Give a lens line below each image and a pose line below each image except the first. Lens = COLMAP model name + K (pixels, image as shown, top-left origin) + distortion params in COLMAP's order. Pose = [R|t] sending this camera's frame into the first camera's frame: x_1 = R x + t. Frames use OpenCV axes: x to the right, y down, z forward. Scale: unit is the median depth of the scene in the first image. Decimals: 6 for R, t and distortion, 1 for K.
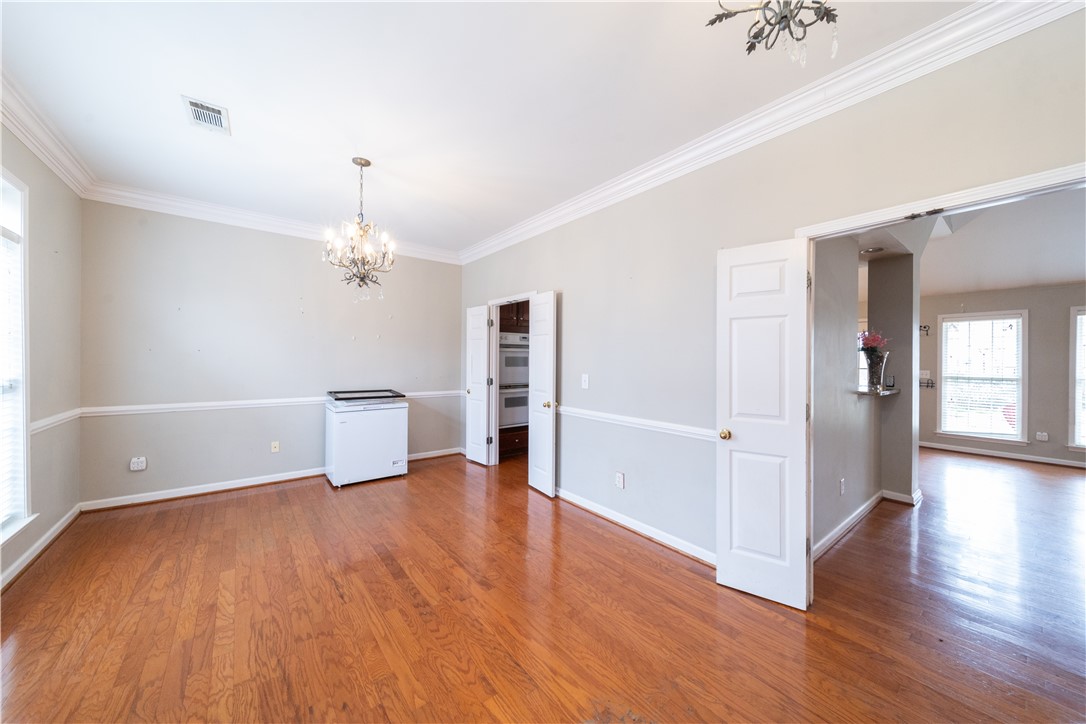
lens RADIAL K [[382.5, 0, 546.1], [0, 382.5, 359.7], [0, 0, 1]] dist [0.003173, 0.000187]
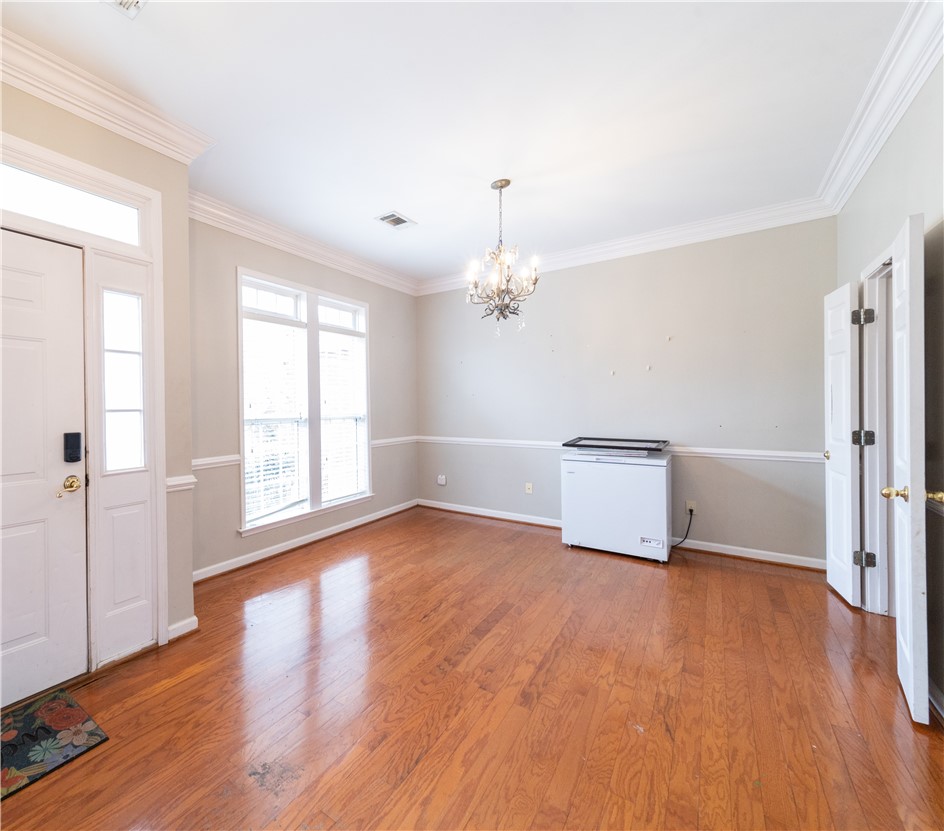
lens RADIAL K [[442.1, 0, 325.5], [0, 442.1, 408.6], [0, 0, 1]] dist [0.019032, -0.000705]
pose [[0.181441, -0.006437, -0.983381, 0.570132], [0.012260, 0.999916, -0.004283, 0.027355], [0.983325, -0.011279, 0.181504, 0.435767]]
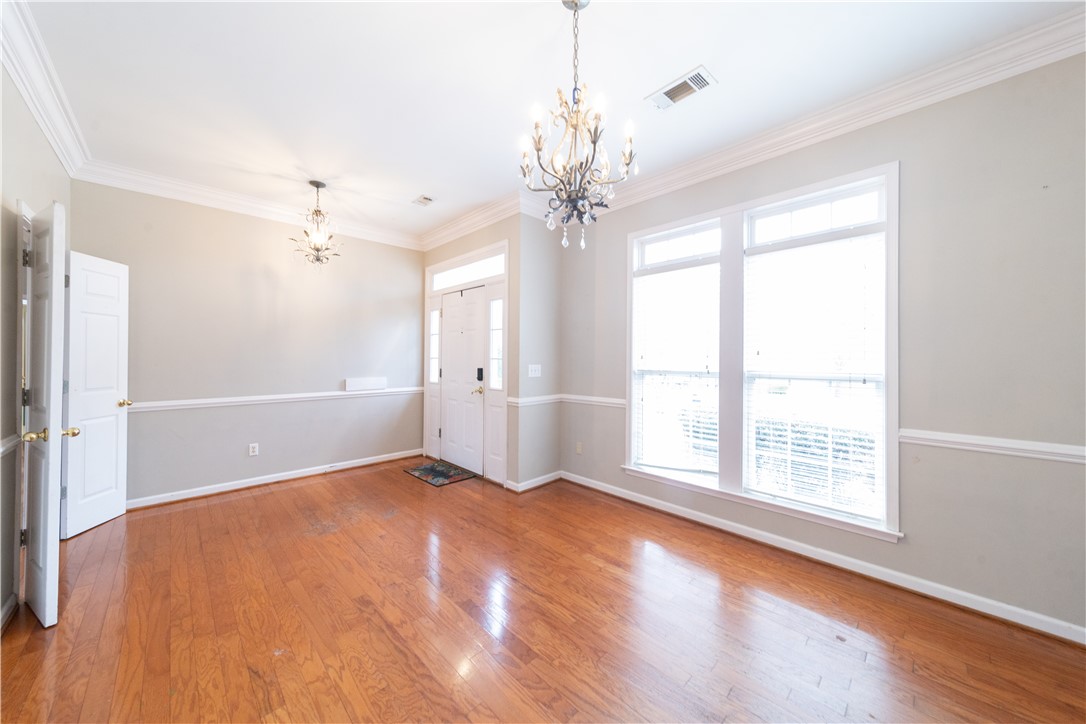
lens RADIAL K [[382.5, 0, 546.1], [0, 382.5, 359.7], [0, 0, 1]] dist [0.003173, 0.000187]
pose [[-0.994614, -0.015697, -0.102454, -0.438562], [-0.015829, 0.999875, 0.000479, 0.022153], [0.102434, 0.002098, -0.994738, 1.768303]]
